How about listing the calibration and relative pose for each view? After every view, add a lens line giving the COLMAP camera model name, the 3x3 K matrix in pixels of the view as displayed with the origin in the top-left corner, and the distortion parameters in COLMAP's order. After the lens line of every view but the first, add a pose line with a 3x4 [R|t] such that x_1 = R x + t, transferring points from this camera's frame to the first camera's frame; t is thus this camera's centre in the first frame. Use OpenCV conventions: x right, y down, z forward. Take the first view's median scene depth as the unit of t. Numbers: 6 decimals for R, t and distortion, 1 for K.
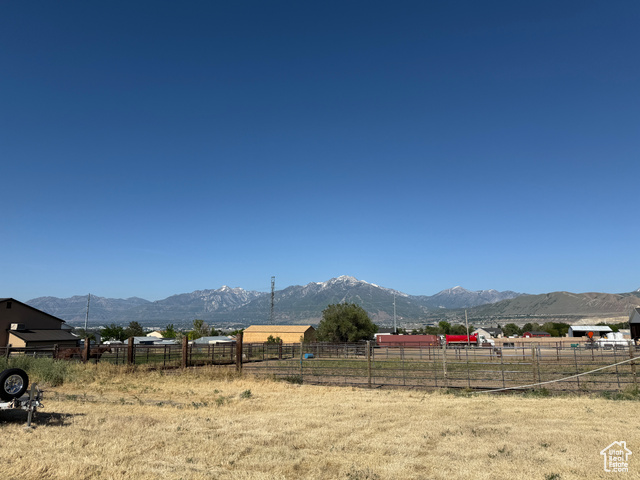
lens RADIAL K [[454.0, 0, 320.0], [0, 454.0, 240.0], [0, 0, 1]] dist [0.106311, -0.143152]
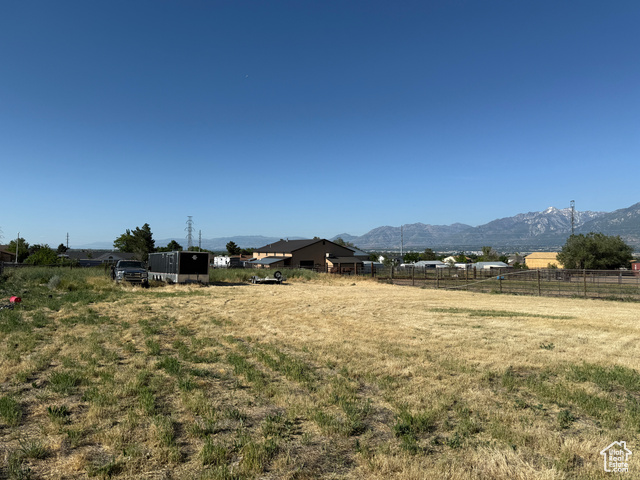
lens RADIAL K [[454.0, 0, 320.0], [0, 454.0, 240.0], [0, 0, 1]] dist [0.106311, -0.143152]
pose [[0.780784, -0.019688, -0.624491, 0.114915], [0.120607, 0.985454, 0.119724, -0.022592], [0.613050, -0.168796, 0.771801, -0.096550]]
